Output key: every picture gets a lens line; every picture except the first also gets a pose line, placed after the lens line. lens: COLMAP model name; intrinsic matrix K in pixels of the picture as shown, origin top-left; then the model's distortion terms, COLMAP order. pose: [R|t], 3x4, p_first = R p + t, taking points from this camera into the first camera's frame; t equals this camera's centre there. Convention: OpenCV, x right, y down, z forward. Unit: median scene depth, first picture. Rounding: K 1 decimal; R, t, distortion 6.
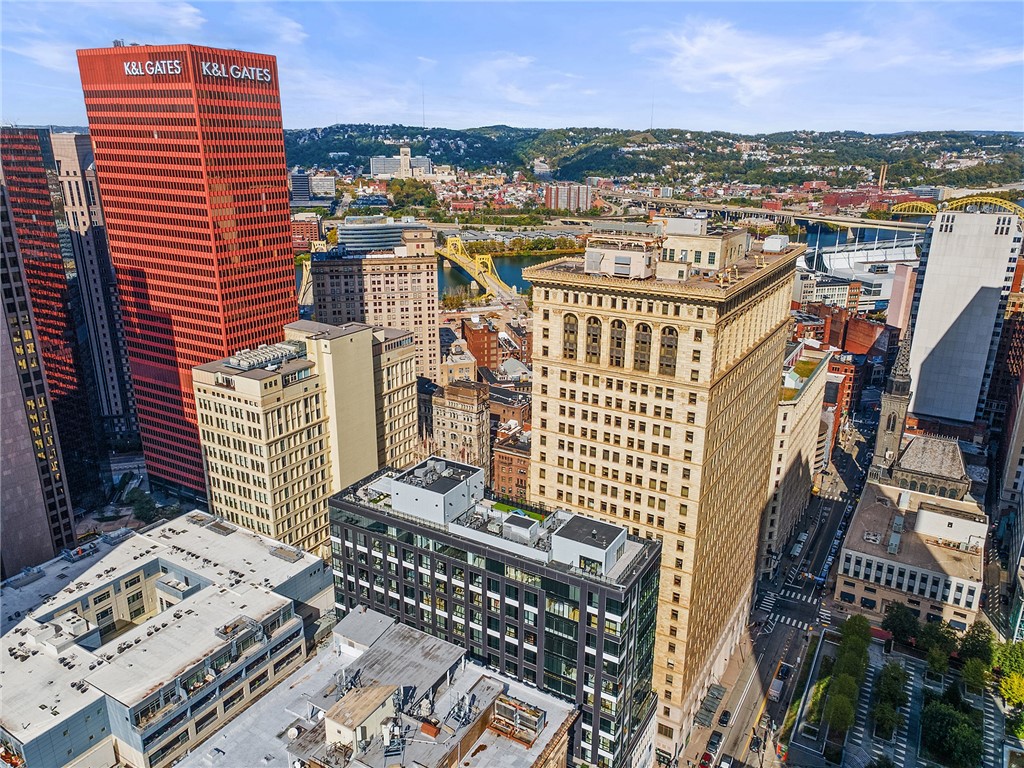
lens RADIAL K [[745.8, 0, 513.2], [0, 745.8, 377.2], [0, 0, 1]] dist [0.045723, 0.009325]
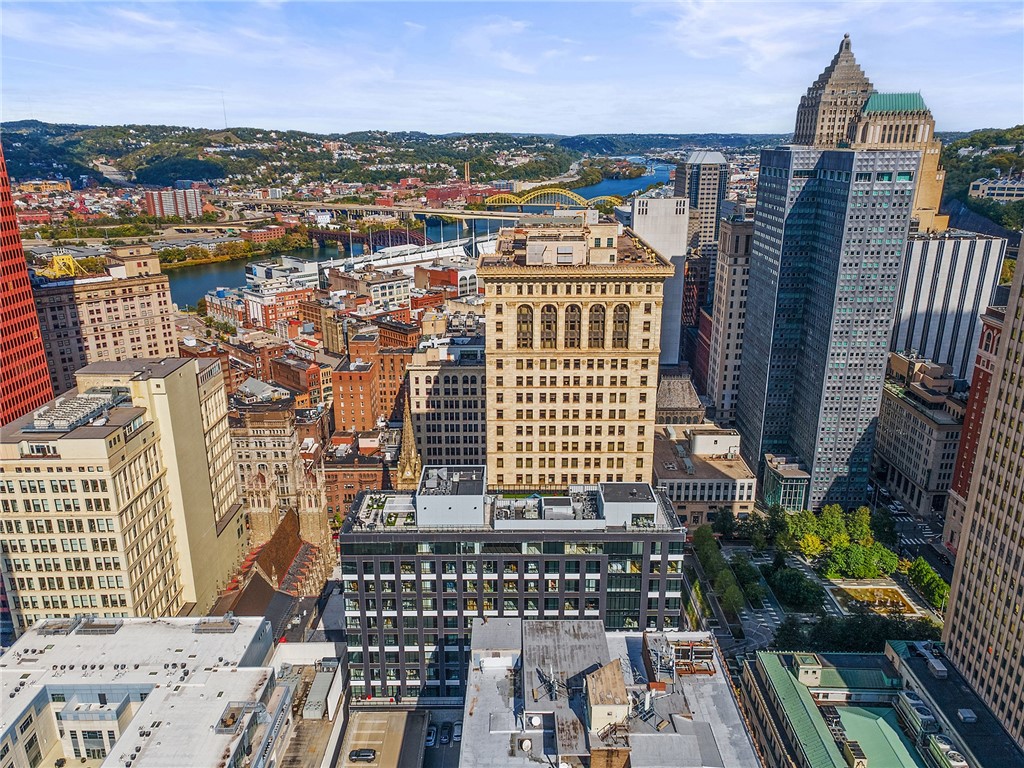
lens RADIAL K [[754.1, 0, 512.7], [0, 754.1, 376.5], [0, 0, 1]] dist [0.043397, 0.006543]
pose [[0.860460, -0.162588, 0.482880, -0.343663], [0.164068, 0.985657, 0.039517, -0.021844], [-0.482379, 0.045222, 0.874794, 0.056766]]
